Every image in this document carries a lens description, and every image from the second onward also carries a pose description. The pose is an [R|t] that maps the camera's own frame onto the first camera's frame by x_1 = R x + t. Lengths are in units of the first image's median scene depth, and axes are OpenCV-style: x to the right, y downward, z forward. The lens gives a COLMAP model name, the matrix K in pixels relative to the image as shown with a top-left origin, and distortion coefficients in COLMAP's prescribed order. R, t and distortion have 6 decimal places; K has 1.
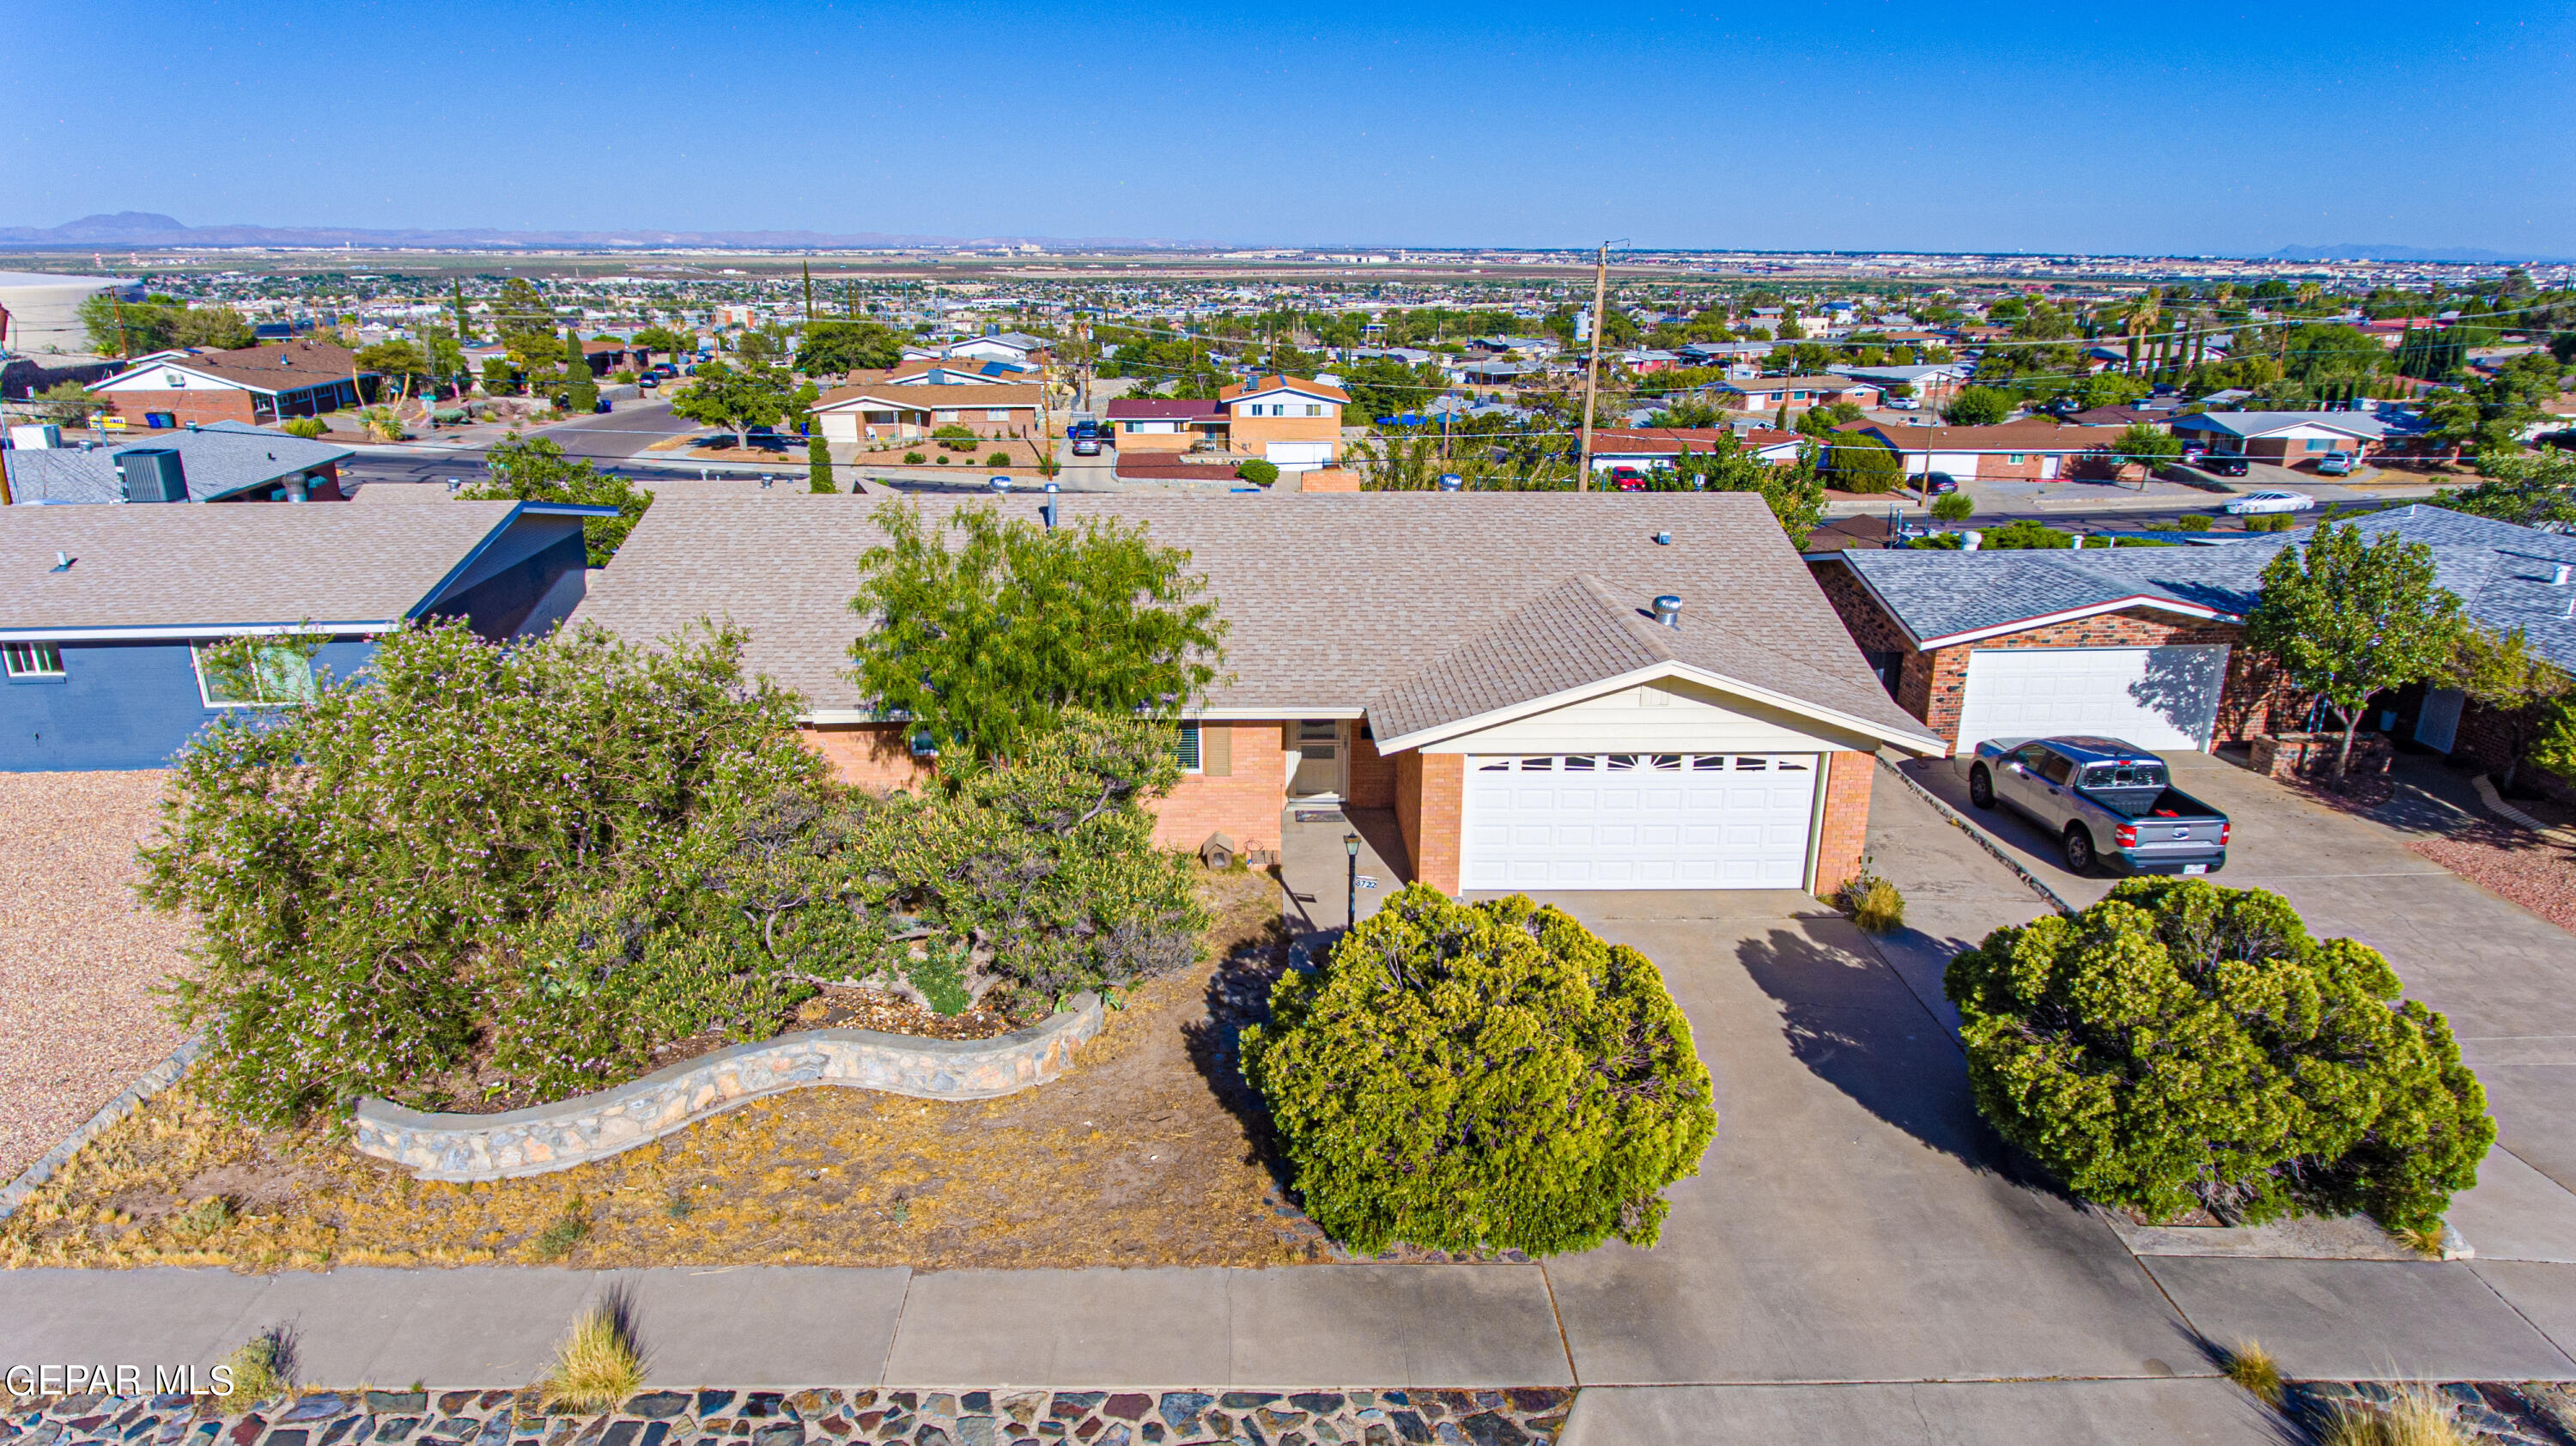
lens RADIAL K [[1524.0, 0, 1273.0], [0, 1524.0, 726.2], [0, 0, 1]] dist [-0.000444, -0.000091]
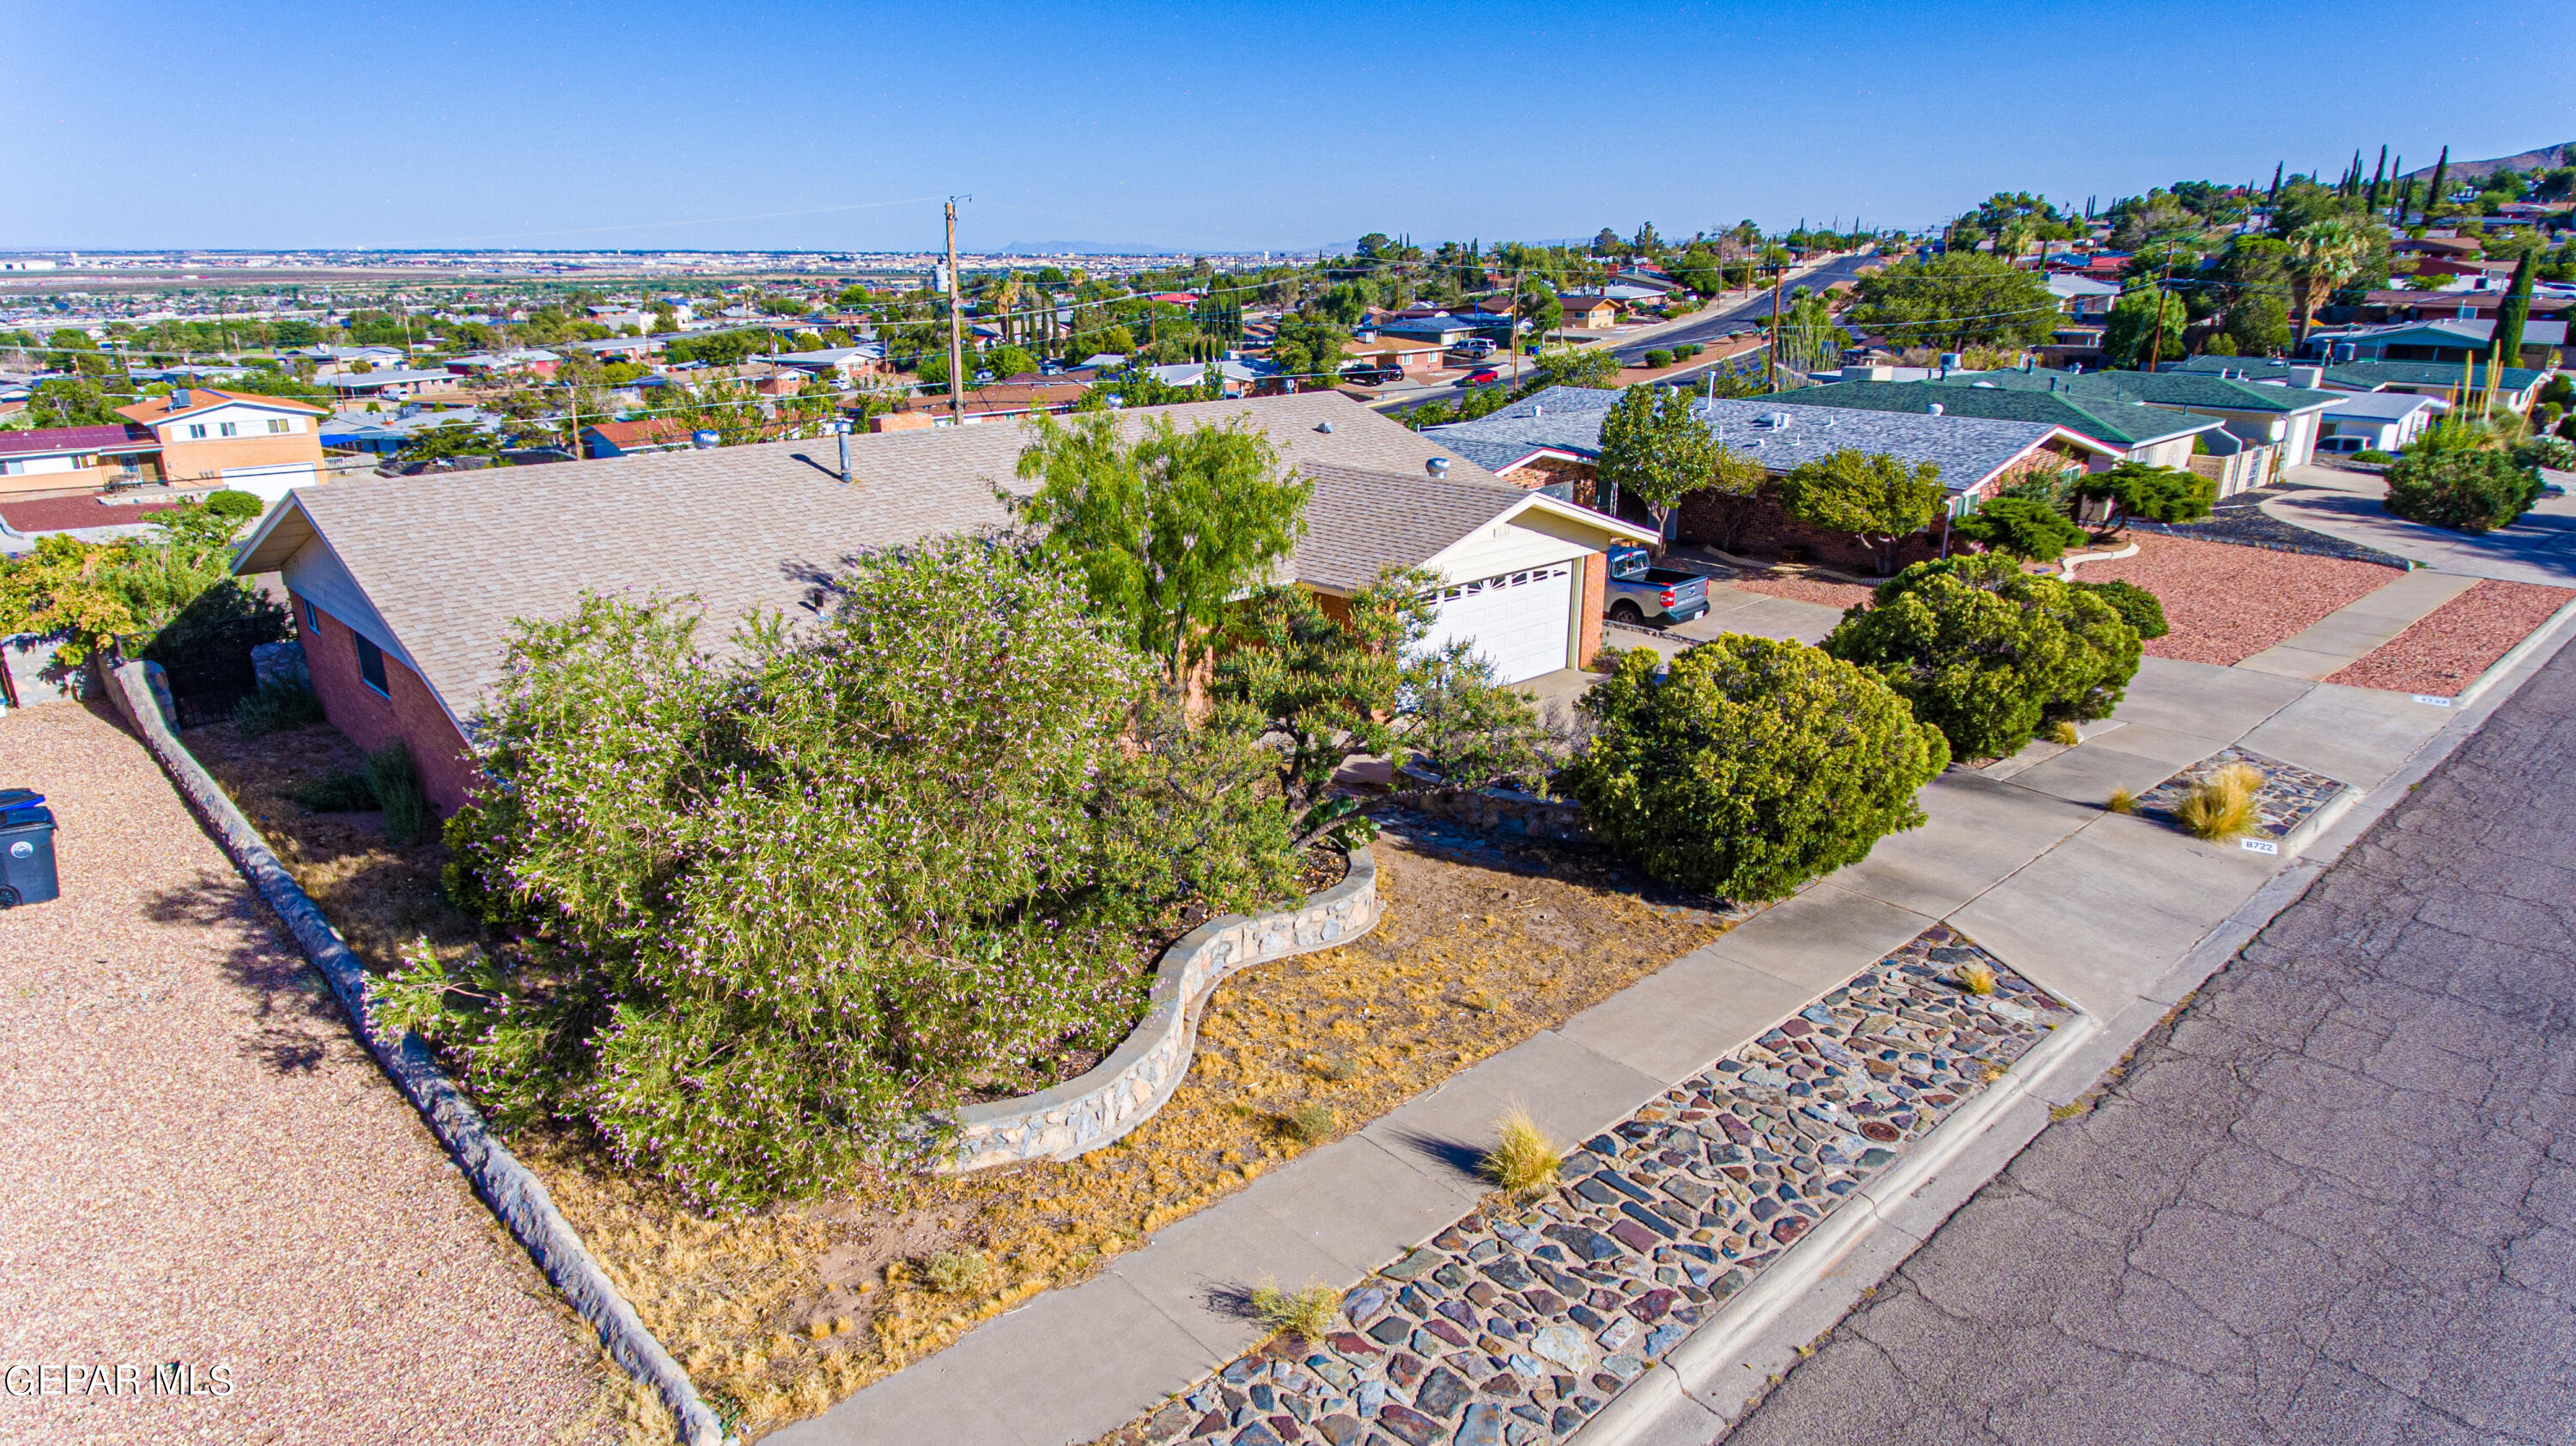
lens RADIAL K [[1524.0, 0, 1273.0], [0, 1524.0, 726.2], [0, 0, 1]] dist [-0.000444, -0.000091]
pose [[0.747100, -0.205297, 0.632214, -0.502884], [0.204798, 0.975934, 0.074899, 0.004846], [-0.632376, 0.073519, 0.771165, 0.114803]]
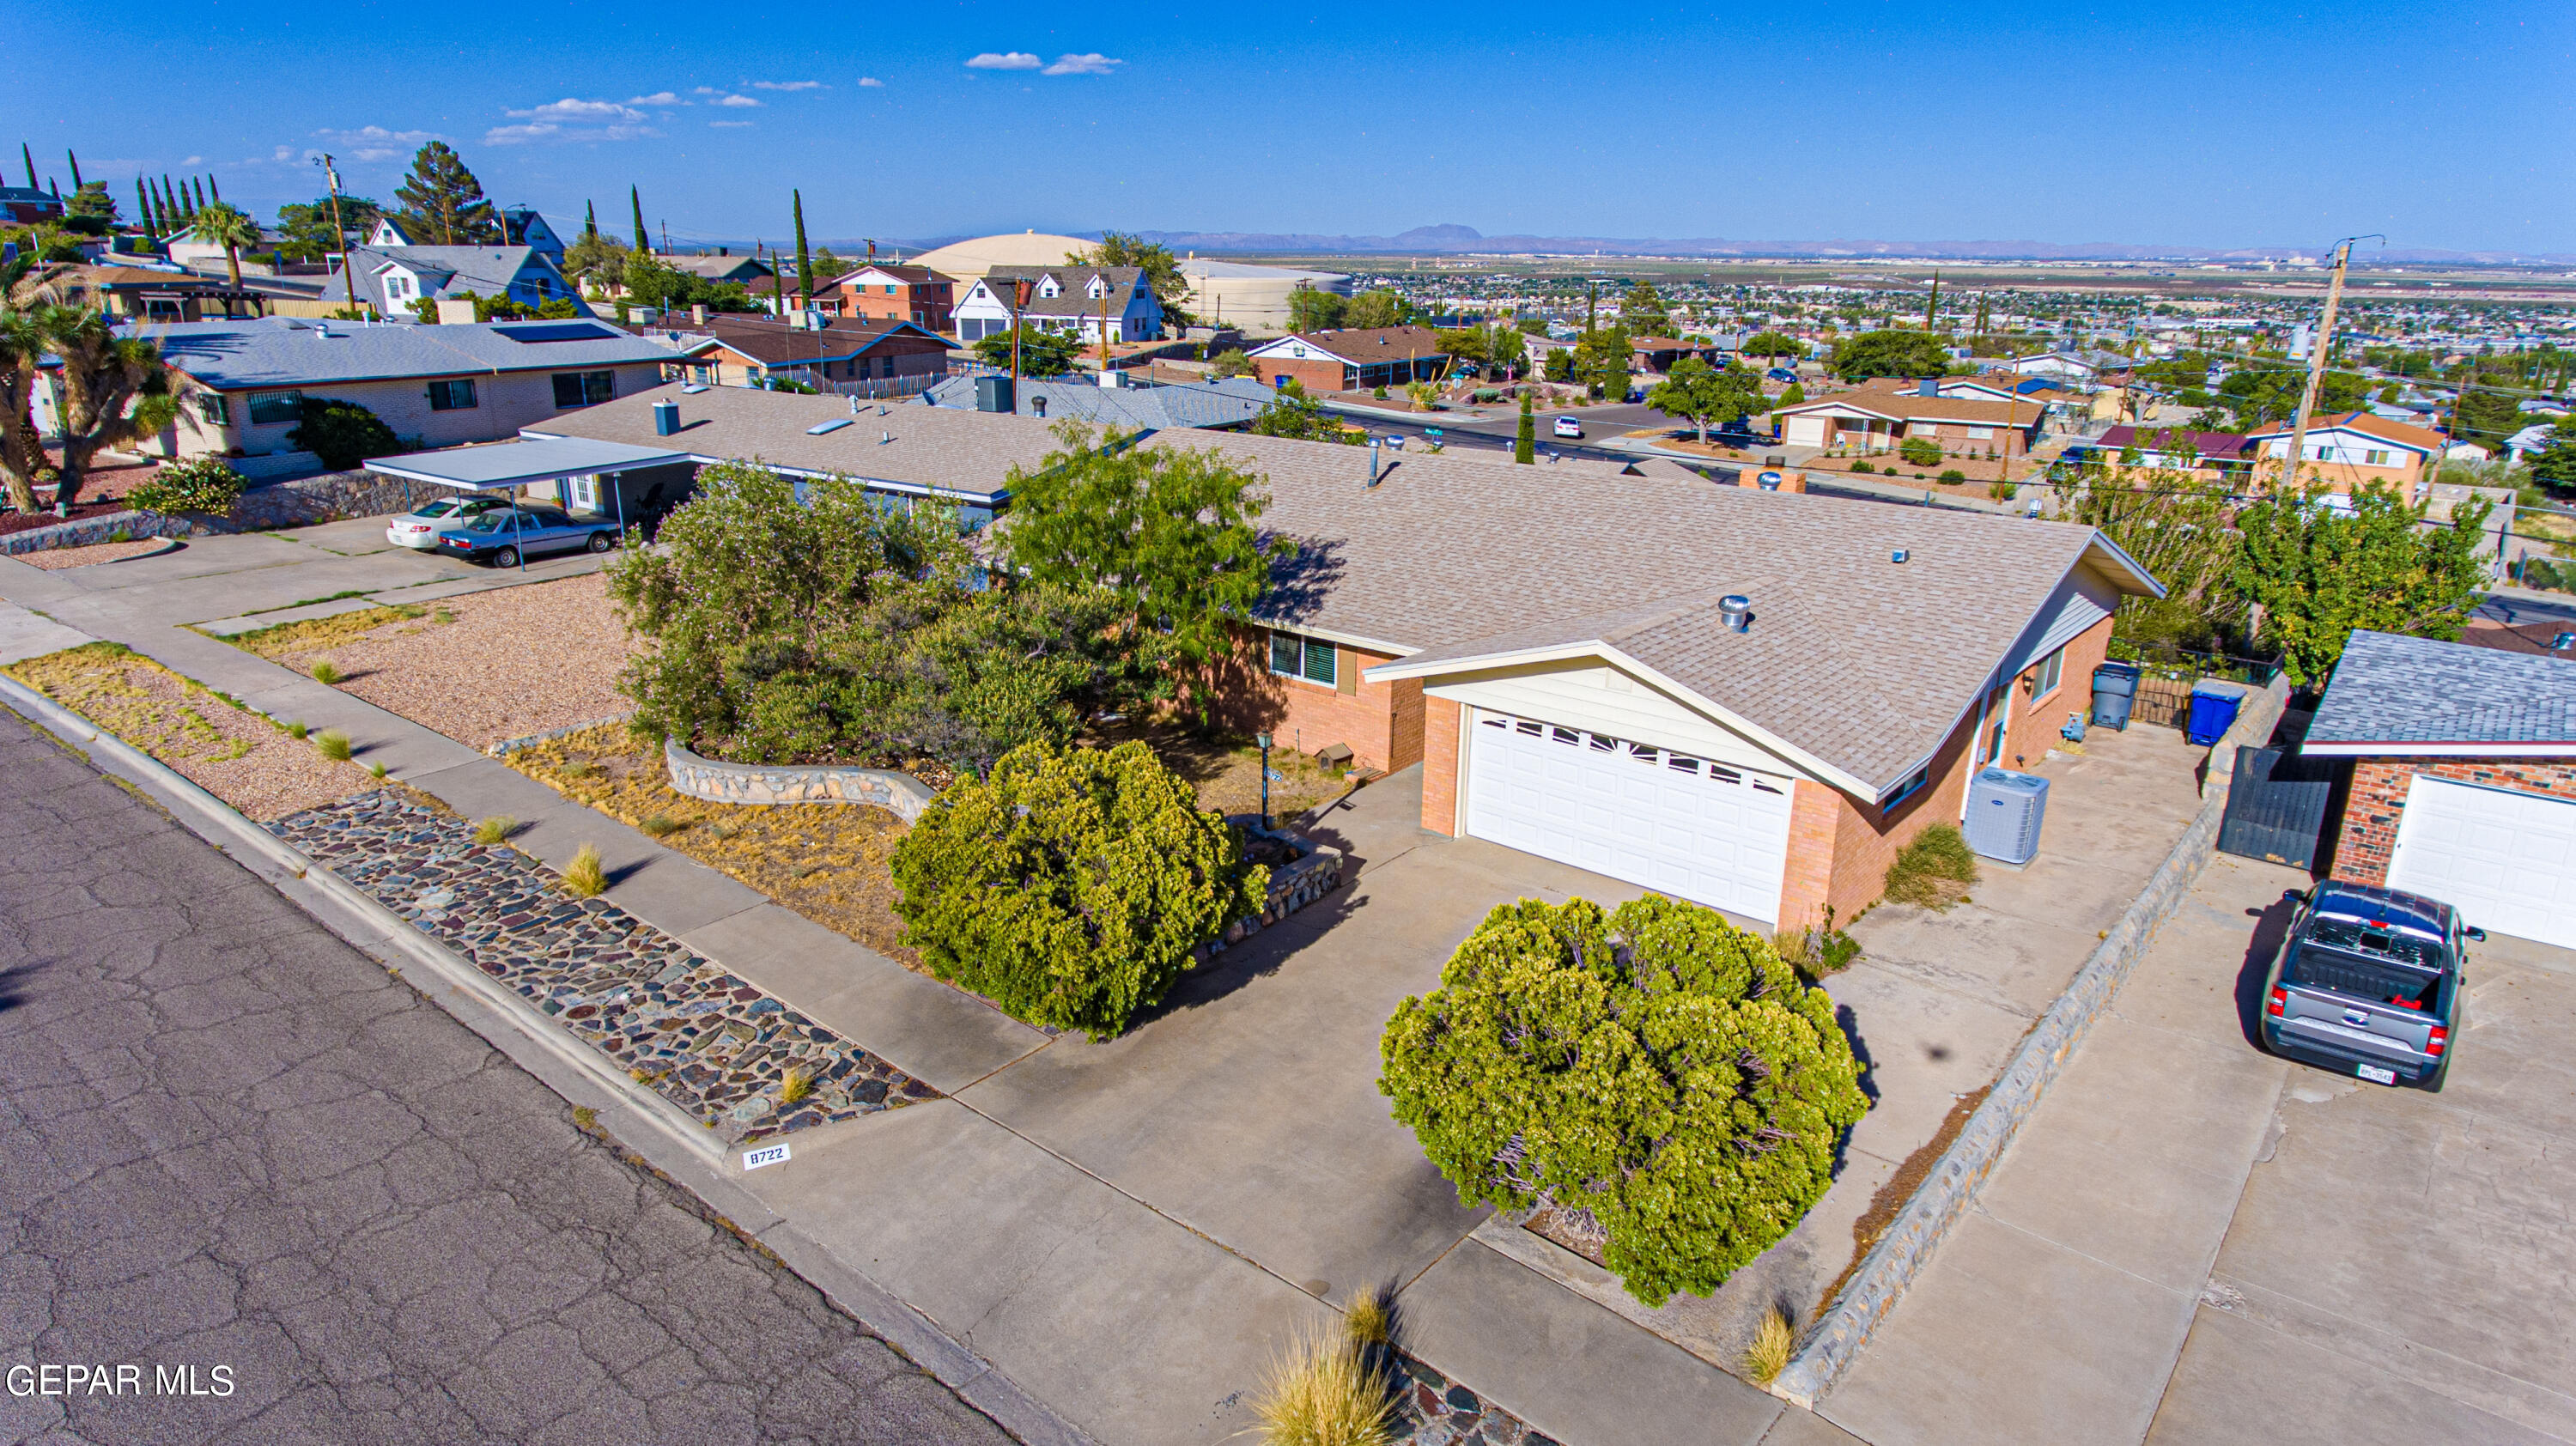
lens RADIAL K [[1524.0, 0, 1273.0], [0, 1524.0, 726.2], [0, 0, 1]] dist [-0.000444, -0.000091]
pose [[0.748787, 0.202779, -0.631030, 0.502157], [-0.206402, 0.976050, 0.068731, -0.008550], [0.629854, 0.078781, 0.772708, 0.063833]]
